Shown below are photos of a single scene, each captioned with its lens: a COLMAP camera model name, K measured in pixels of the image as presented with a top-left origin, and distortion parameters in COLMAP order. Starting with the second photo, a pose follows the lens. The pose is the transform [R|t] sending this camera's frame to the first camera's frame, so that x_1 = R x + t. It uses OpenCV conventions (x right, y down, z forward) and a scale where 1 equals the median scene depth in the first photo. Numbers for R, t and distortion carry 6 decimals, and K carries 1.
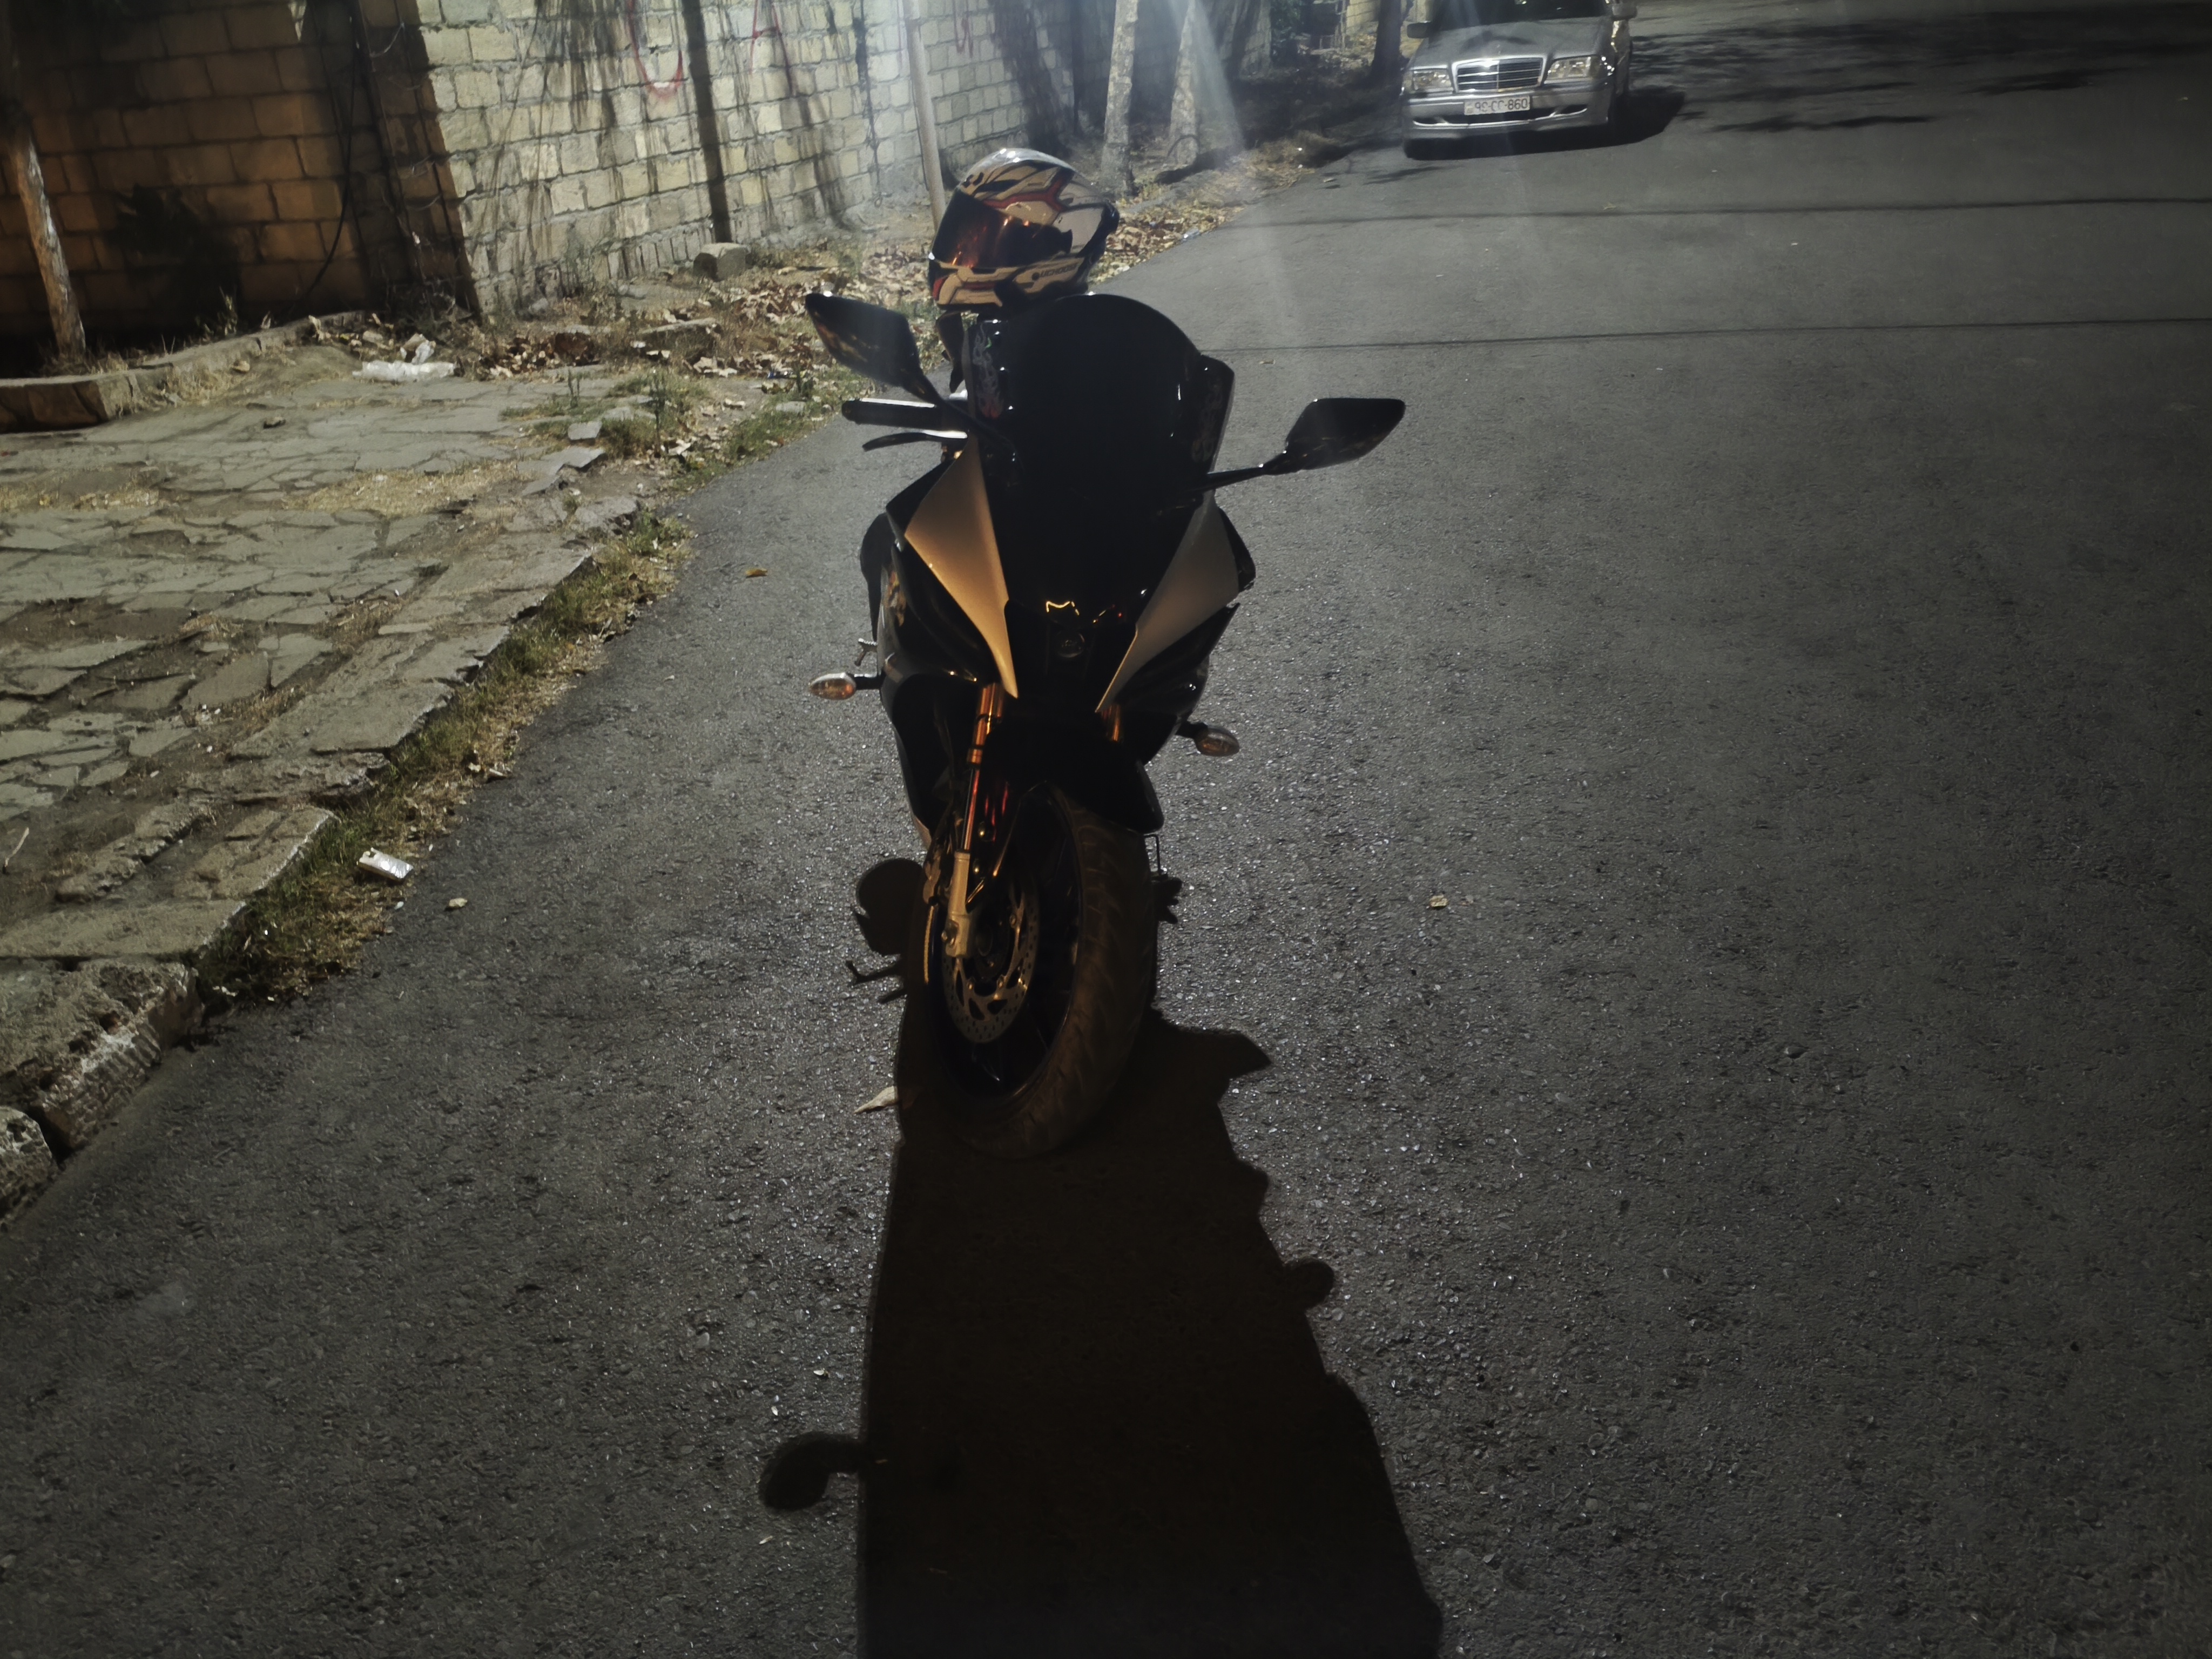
lens RADIAL K [[1695.1, 0, 1157.4], [0, 1695.1, 836.6], [0, 0, 1]] dist [0.029382, -0.029456]
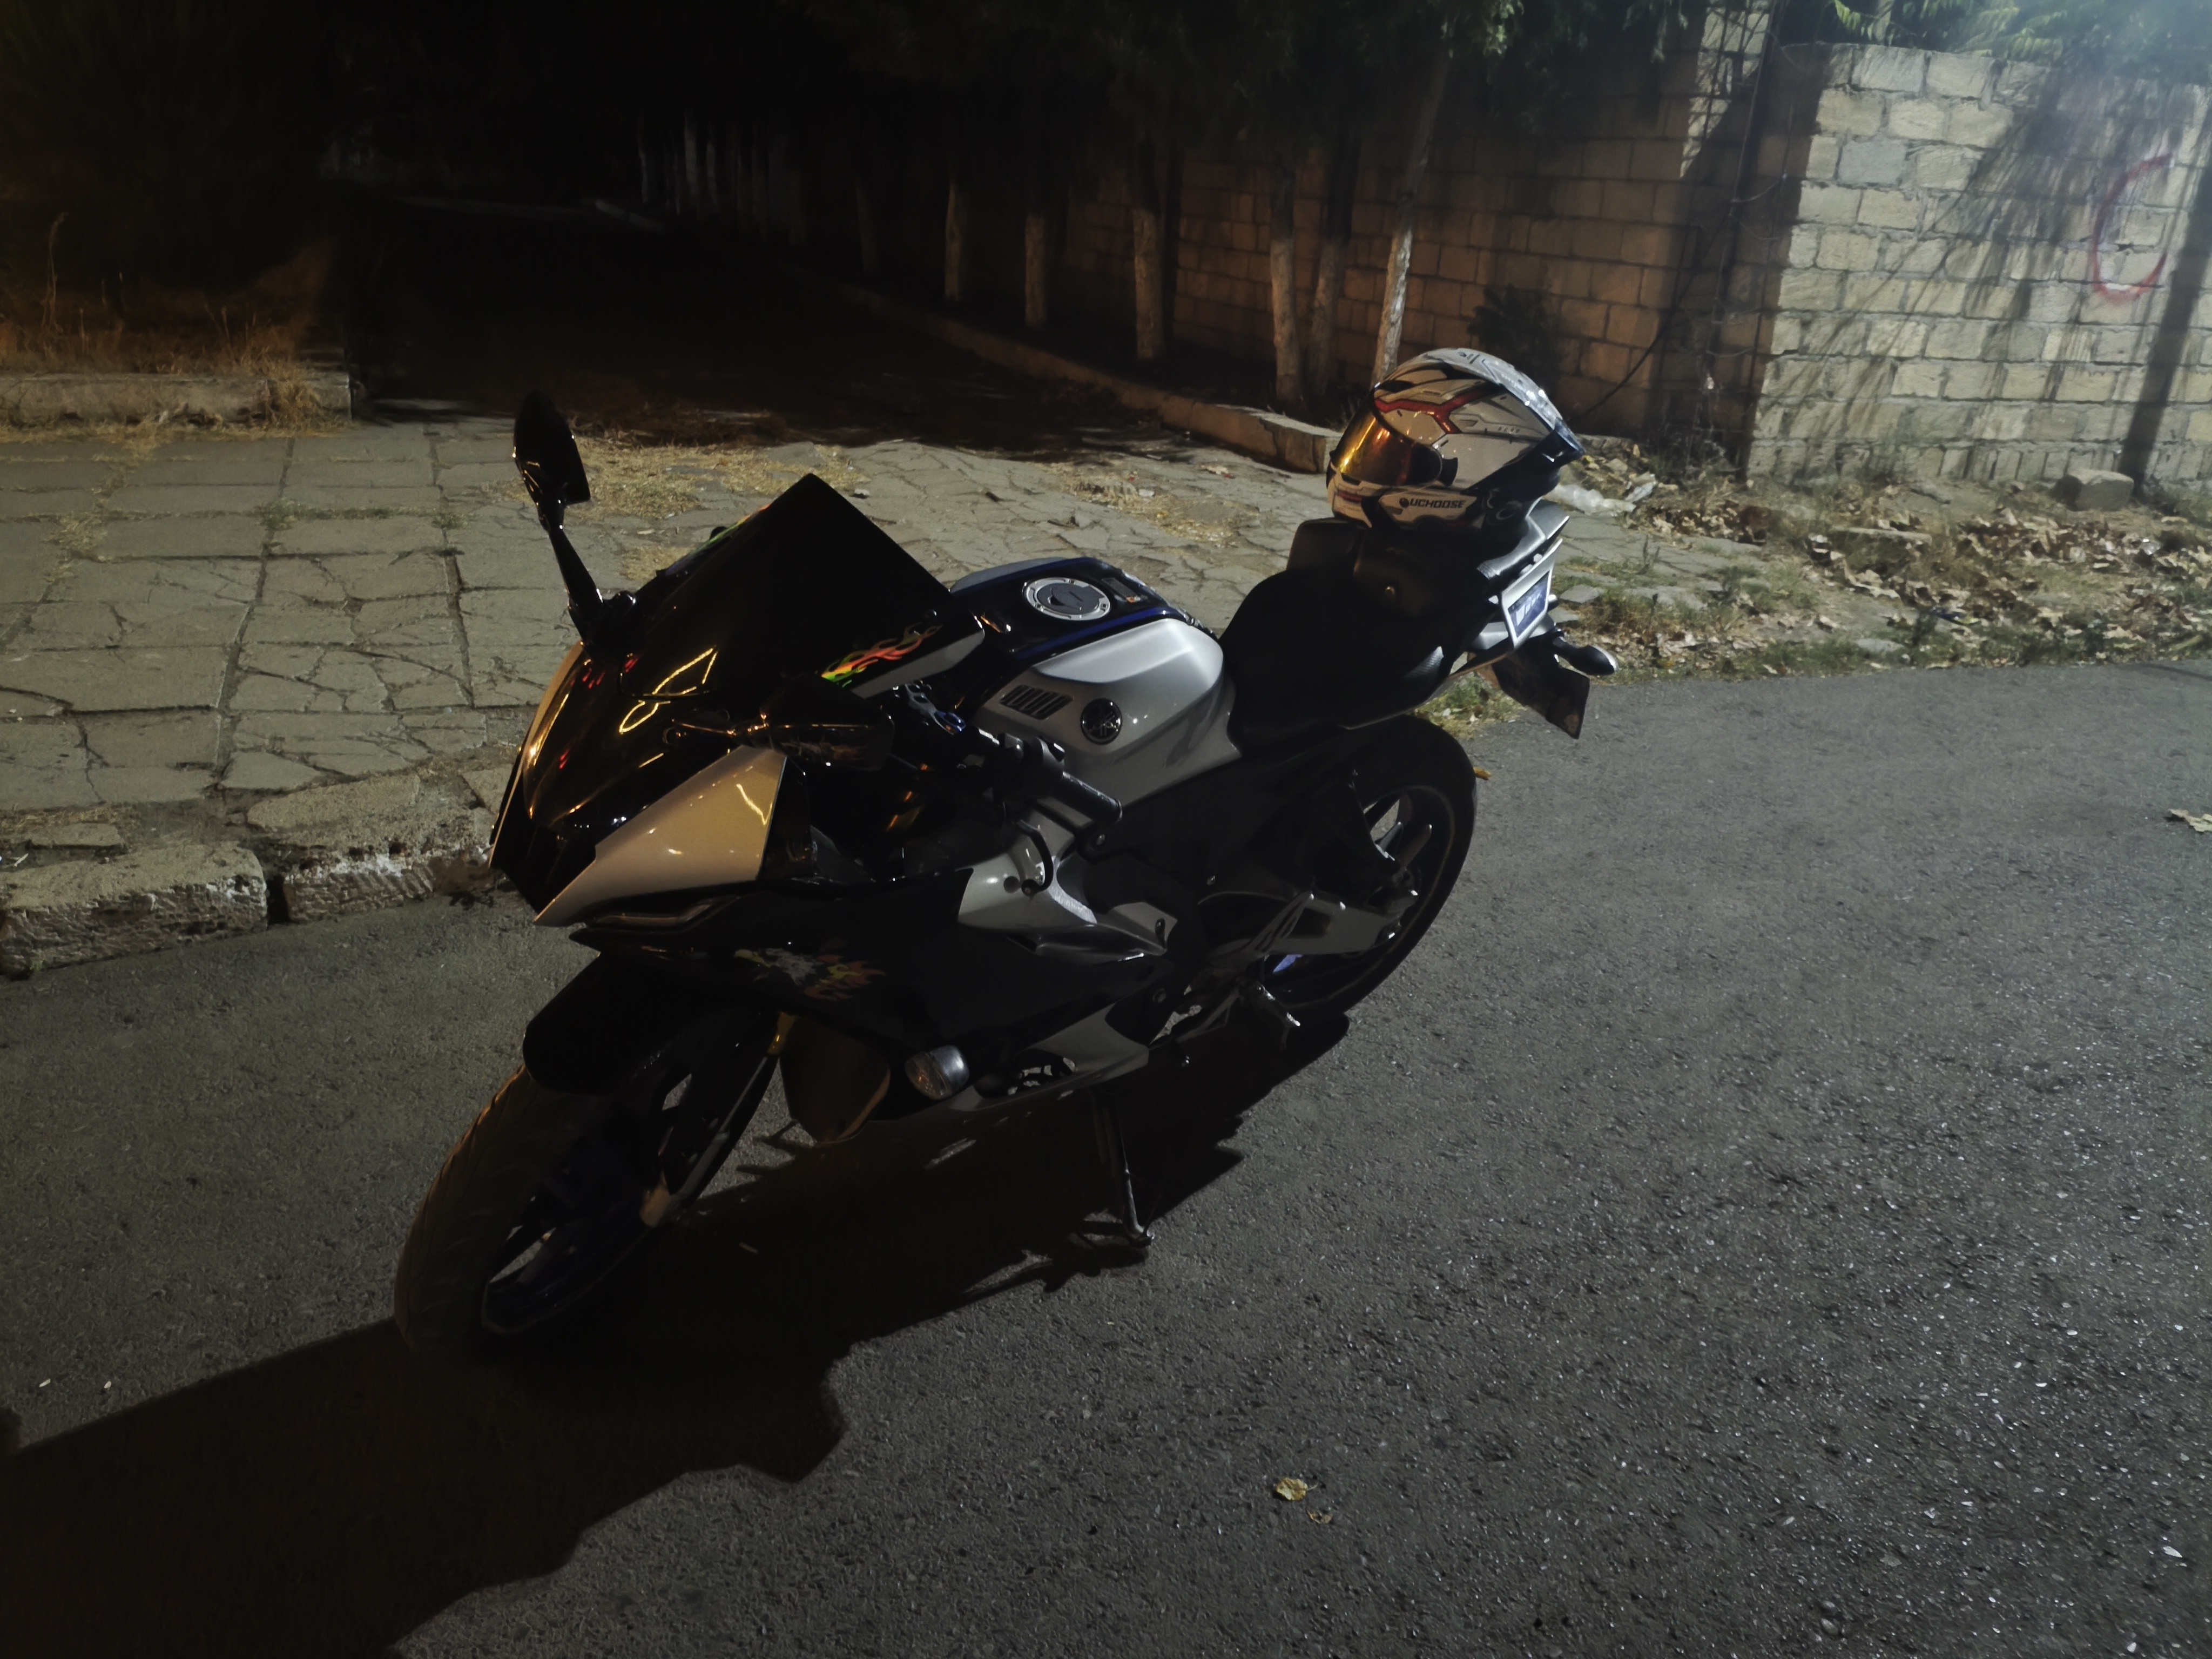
lens RADIAL K [[1707.5, 0, 1110.3], [0, 1707.5, 915.8], [0, 0, 1]] dist [-0.008045, 0.002068]
pose [[0.602945, 0.419343, -0.678681, 0.153833], [-0.445326, 0.882748, 0.149802, -0.073129], [0.661923, 0.211912, 0.718993, 0.128664]]
